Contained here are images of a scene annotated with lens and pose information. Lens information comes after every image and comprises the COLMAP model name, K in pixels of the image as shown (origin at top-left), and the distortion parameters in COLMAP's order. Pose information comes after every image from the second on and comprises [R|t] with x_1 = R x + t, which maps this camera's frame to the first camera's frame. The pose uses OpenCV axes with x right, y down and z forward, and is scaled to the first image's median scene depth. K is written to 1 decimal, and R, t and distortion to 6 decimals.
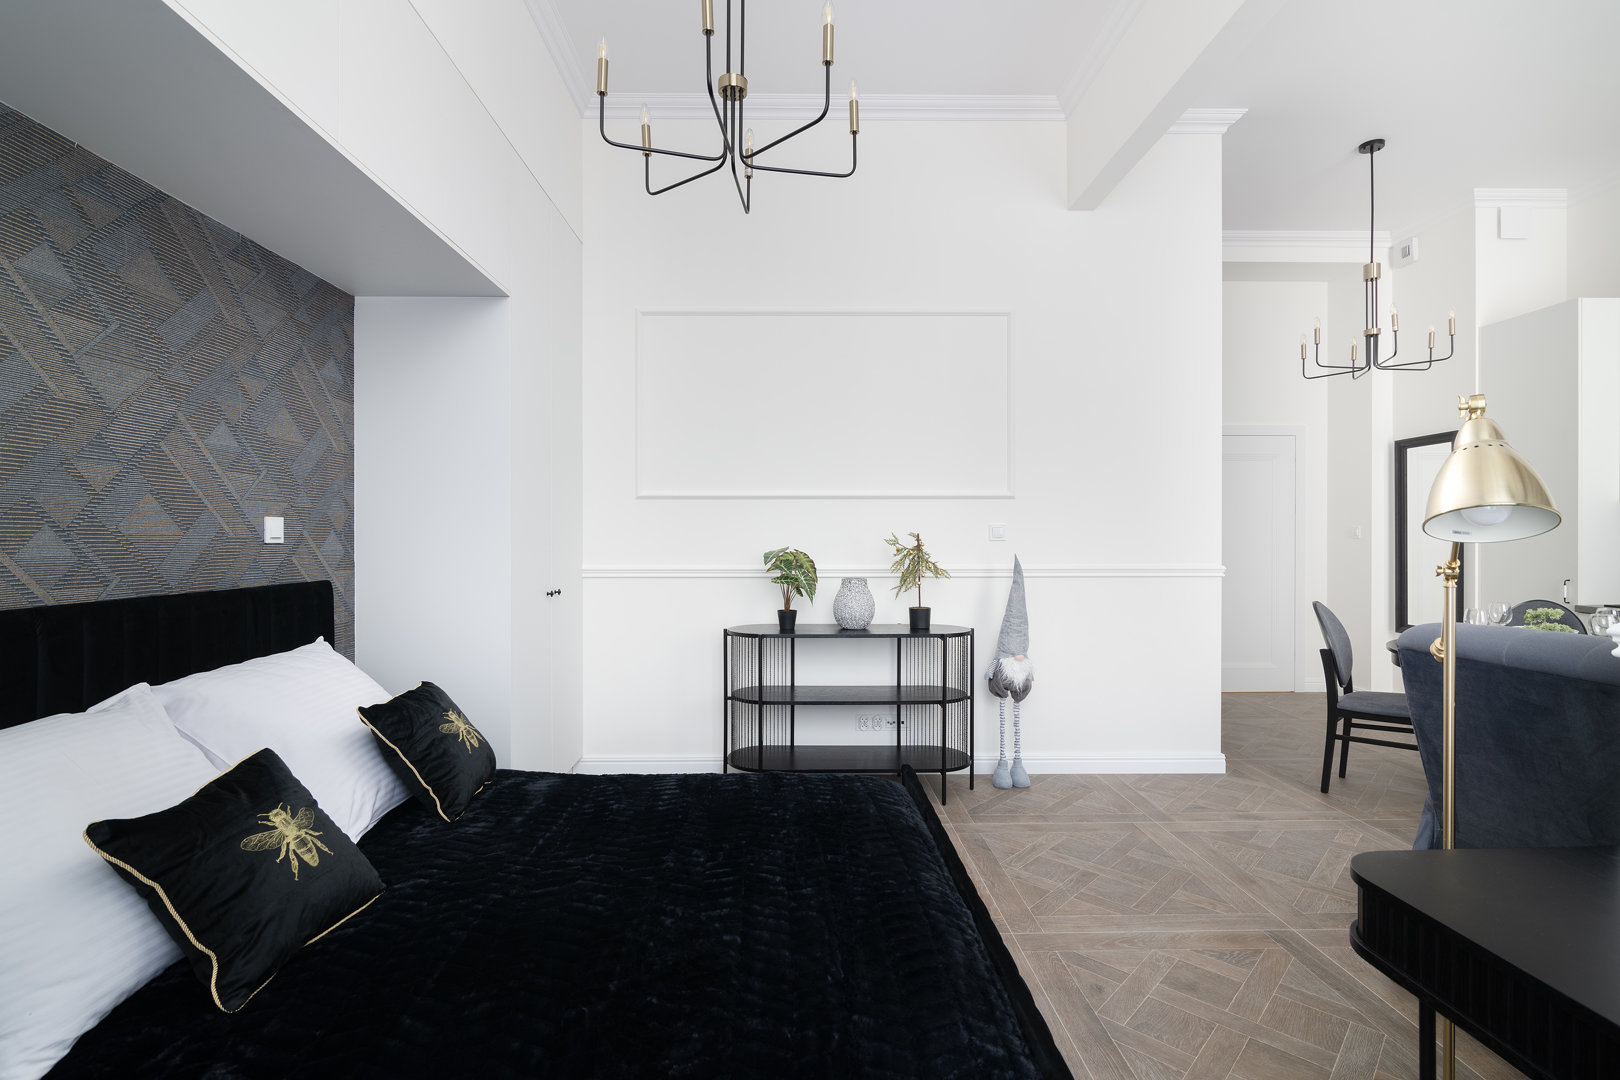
lens RADIAL K [[739.7, 0, 801.2], [0, 739.7, 541.0], [0, 0, 1]] dist [0.001734, -0.001013]
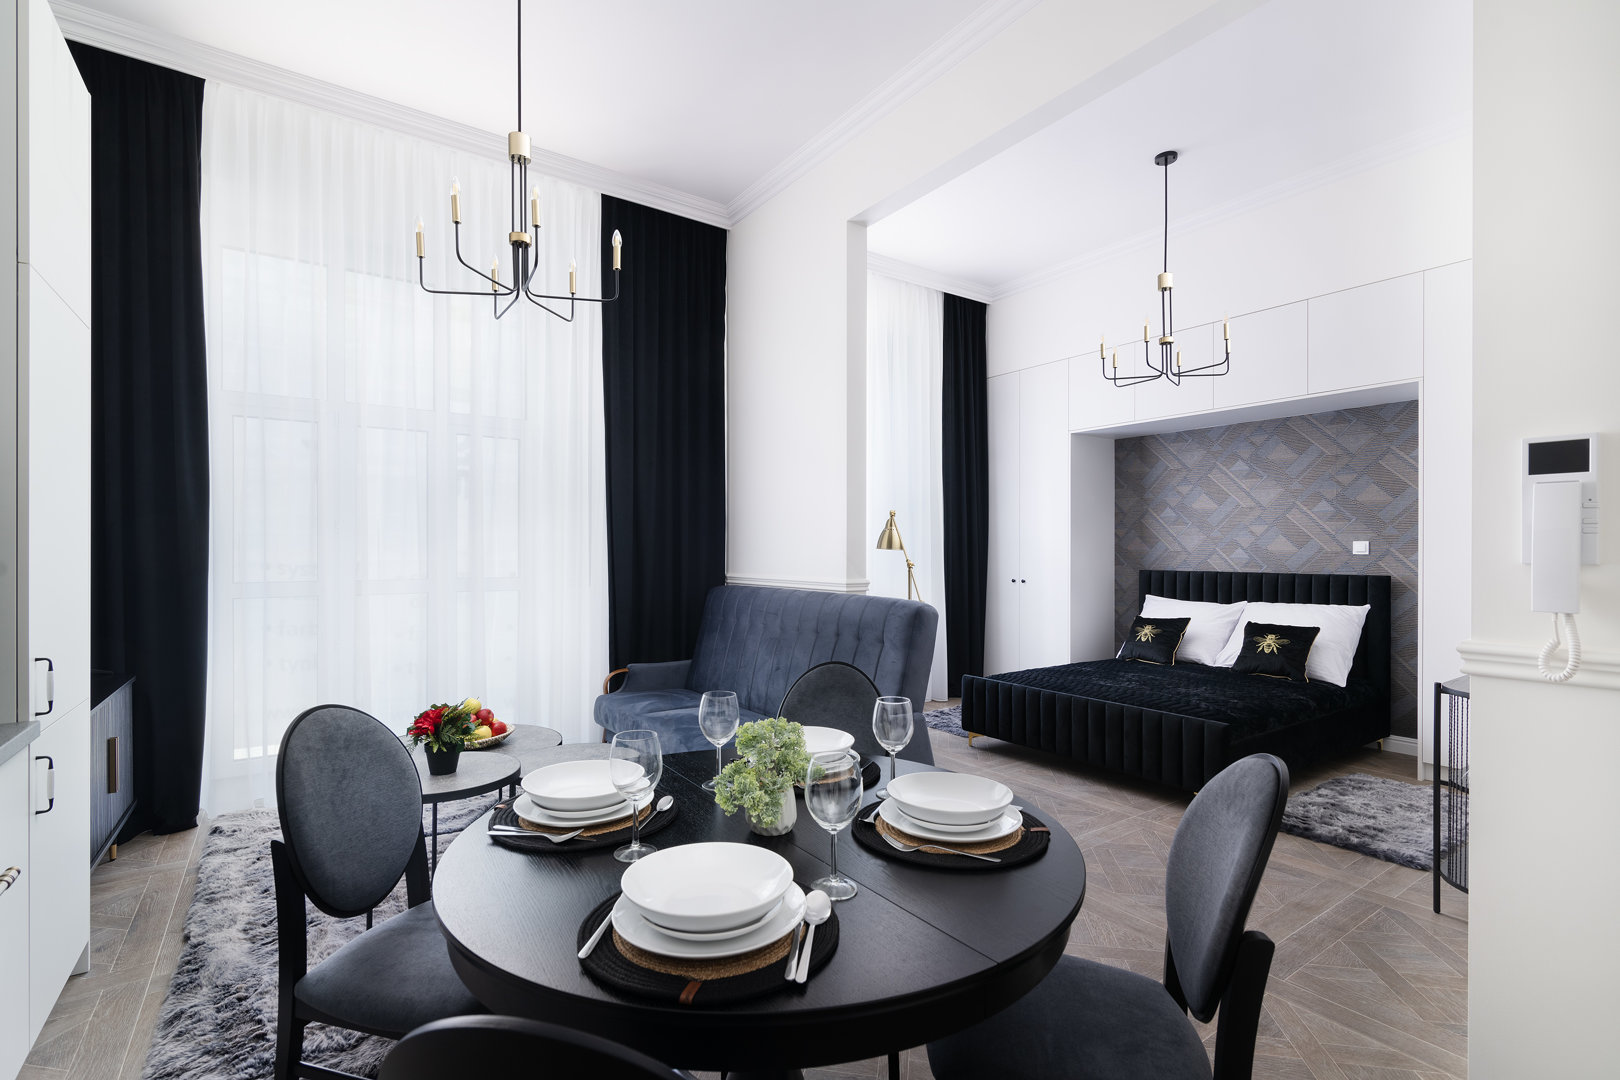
lens RADIAL K [[739.7, 0, 808.7], [0, 739.7, 552.9], [0, 0, 1]] dist [0.001734, -0.001013]
pose [[-0.822485, 0.002709, -0.568780, 1.192326], [-0.003617, 0.999944, 0.009994, -0.011287], [0.568775, 0.010278, -0.822429, 1.313166]]
